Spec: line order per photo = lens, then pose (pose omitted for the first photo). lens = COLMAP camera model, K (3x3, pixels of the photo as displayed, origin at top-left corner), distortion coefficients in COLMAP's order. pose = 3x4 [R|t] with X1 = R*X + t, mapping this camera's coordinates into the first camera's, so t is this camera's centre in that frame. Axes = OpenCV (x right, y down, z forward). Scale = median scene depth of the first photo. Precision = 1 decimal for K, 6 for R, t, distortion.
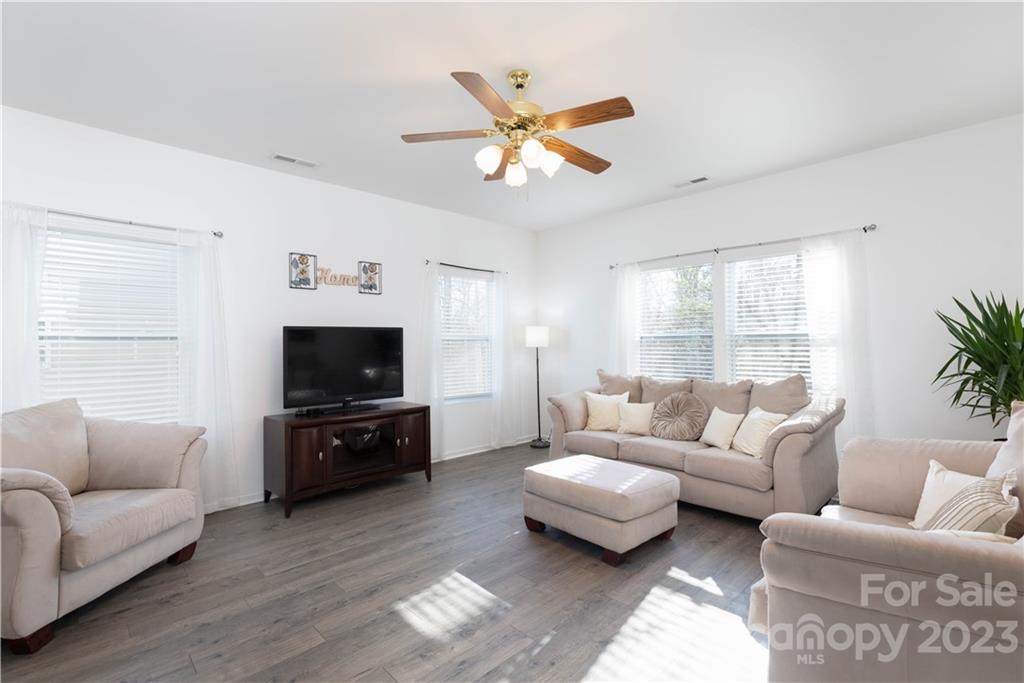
lens RADIAL K [[470.2, 0, 512.0], [0, 470.2, 341.5], [0, 0, 1]] dist [0.001513, 0.000217]
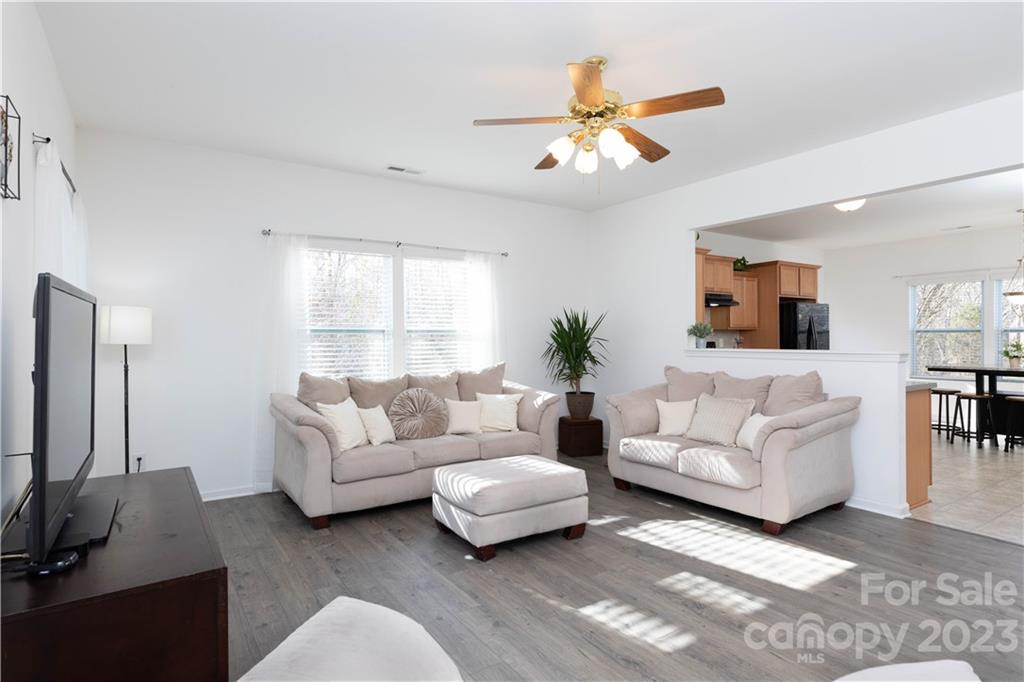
lens RADIAL K [[553.3, 0, 512.0], [0, 553.3, 341.0], [0, 0, 1]] dist [0.000550, 0.000034]
pose [[0.166304, 0.000798, 0.986074, -0.734488], [-0.007571, 0.999971, 0.000467, 0.007100], [-0.986046, -0.007544, 0.166305, 0.630274]]
